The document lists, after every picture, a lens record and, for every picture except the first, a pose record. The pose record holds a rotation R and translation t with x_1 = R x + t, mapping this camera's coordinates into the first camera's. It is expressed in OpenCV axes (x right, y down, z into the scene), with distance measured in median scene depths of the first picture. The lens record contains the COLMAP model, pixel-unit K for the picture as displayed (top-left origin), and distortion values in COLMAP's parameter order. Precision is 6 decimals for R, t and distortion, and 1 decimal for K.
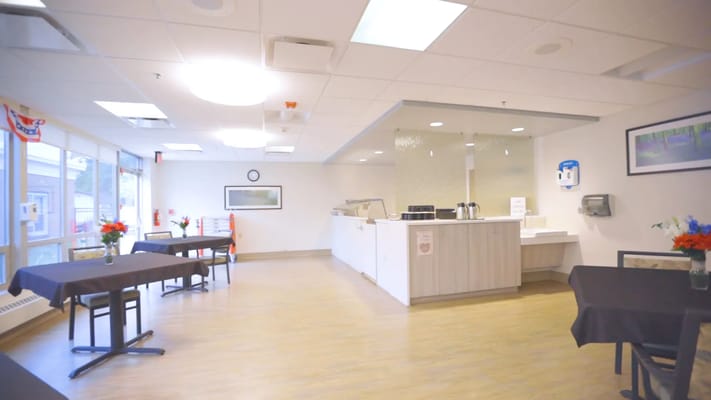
lens RADIAL K [[340.6, 0, 355.5], [0, 340.6, 200.0], [0, 0, 1]] dist [-0.002963, -0.000238]
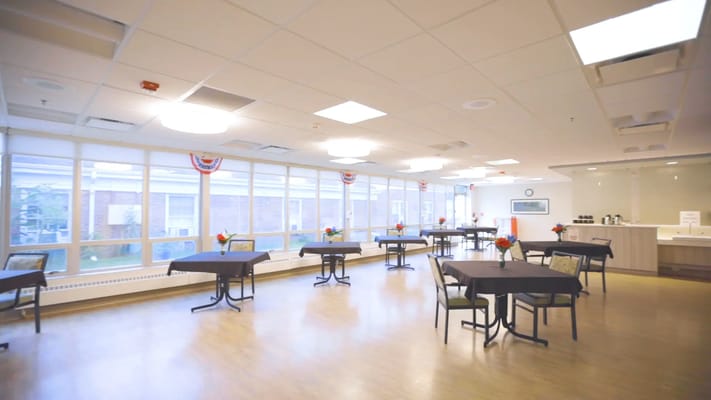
lens RADIAL K [[340.6, 0, 355.5], [0, 340.6, 200.0], [0, 0, 1]] dist [-0.002963, -0.000238]
pose [[0.537003, -0.003703, -0.843572, 0.912448], [0.001013, 0.999992, -0.003744, -0.050290], [0.843579, 0.001156, 0.537003, -0.807271]]
